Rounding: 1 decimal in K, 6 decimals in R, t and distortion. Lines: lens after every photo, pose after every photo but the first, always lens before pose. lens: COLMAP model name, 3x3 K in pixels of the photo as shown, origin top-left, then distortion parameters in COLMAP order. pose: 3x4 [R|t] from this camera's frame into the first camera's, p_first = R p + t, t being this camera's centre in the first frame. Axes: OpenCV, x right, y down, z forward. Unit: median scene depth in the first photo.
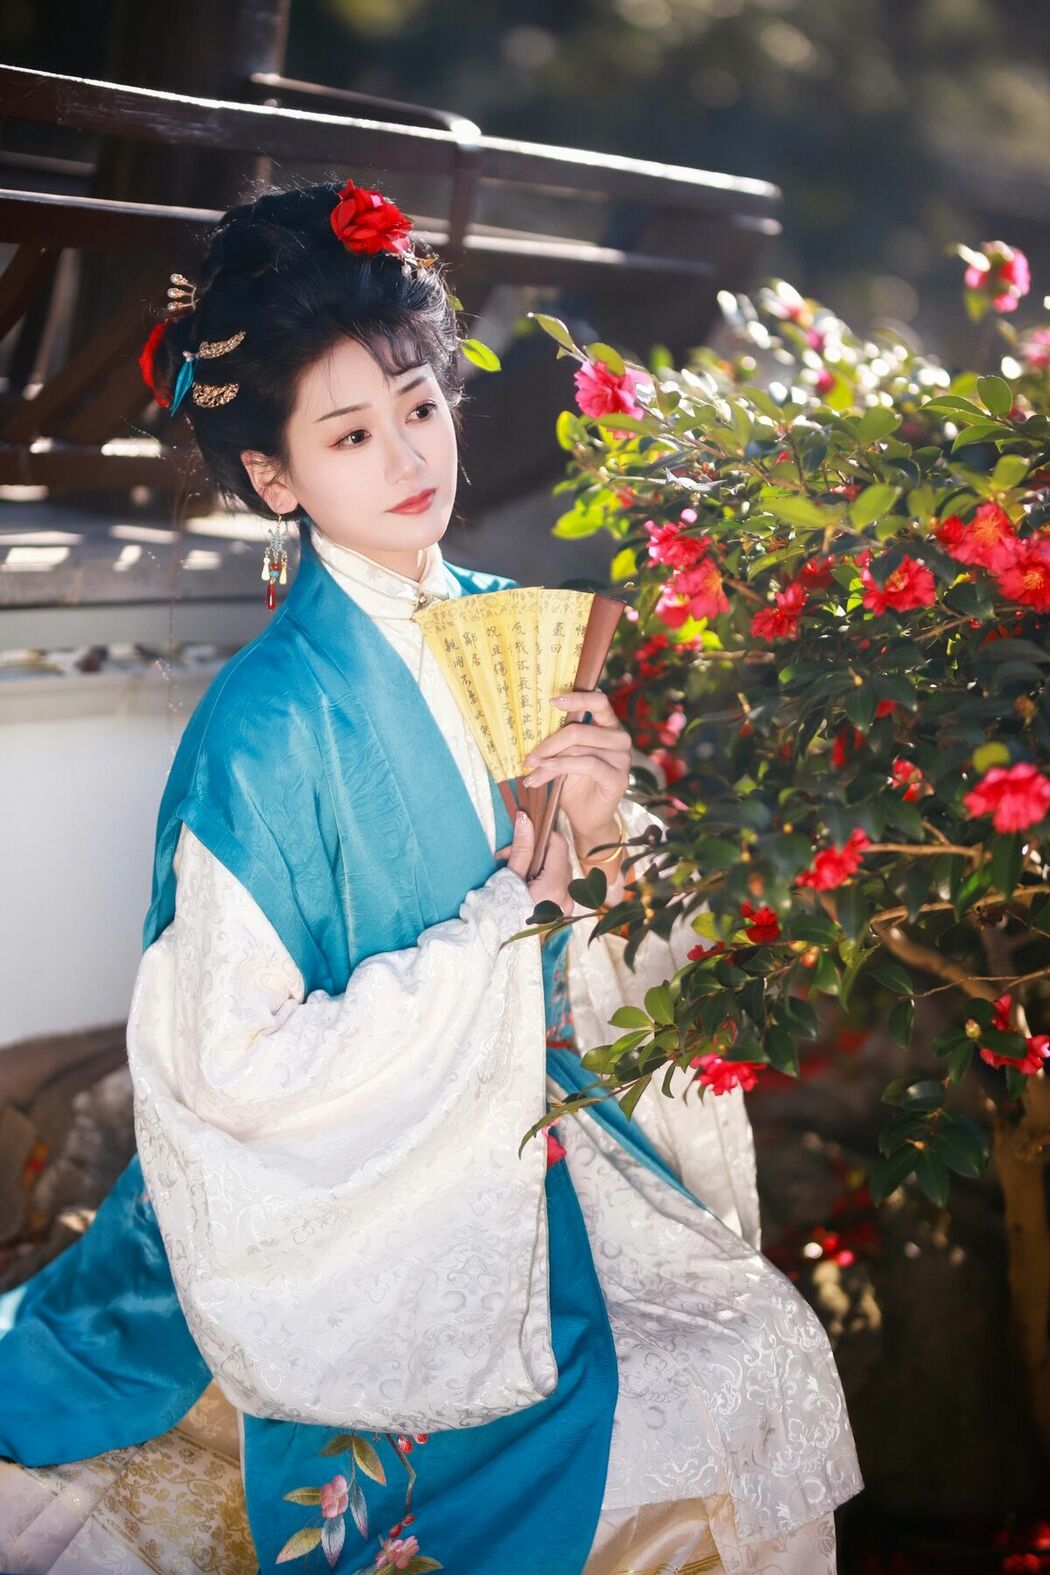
lens RADIAL K [[5474.3, 0, 525.0], [0, 5474.3, 787.5], [0, 0, 1]] dist [0.121088, 5.020334]
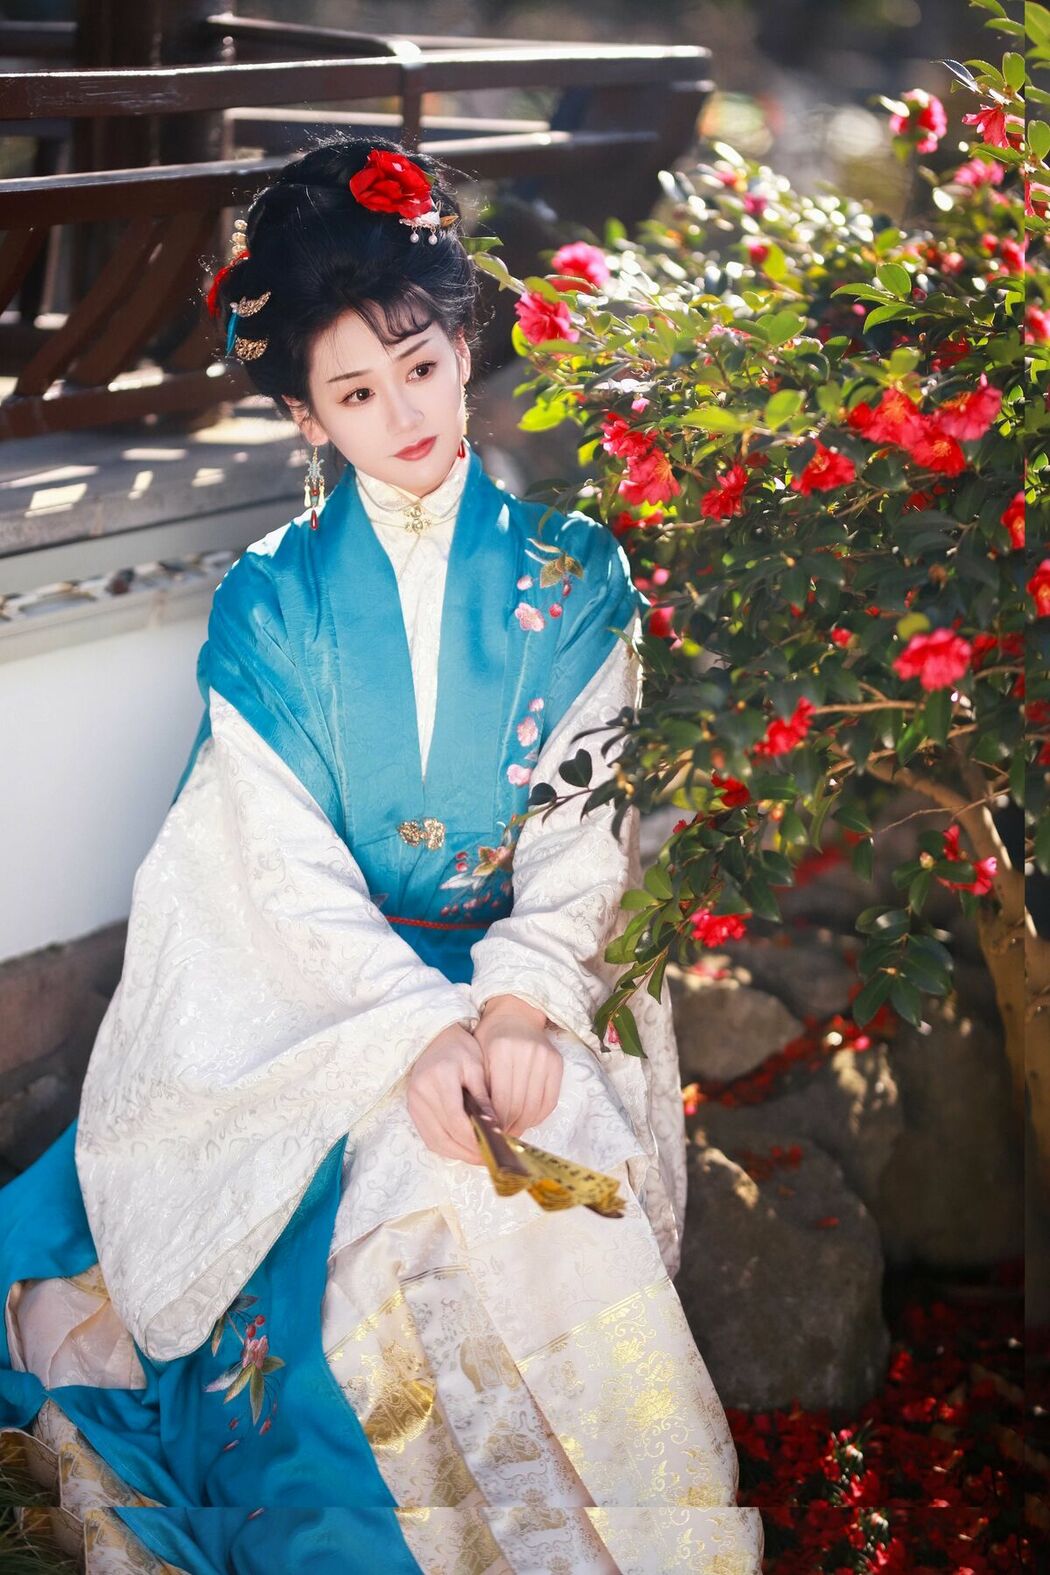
lens RADIAL K [[5406.2, 0, 454.5], [0, 5406.2, 788.6], [0, 0, 1]] dist [0.194616, 2.149843]
pose [[0.993370, -0.110058, -0.033225, 0.022058], [0.111699, 0.992358, 0.052436, -0.036214], [0.027200, -0.055800, 0.998071, -0.098802]]
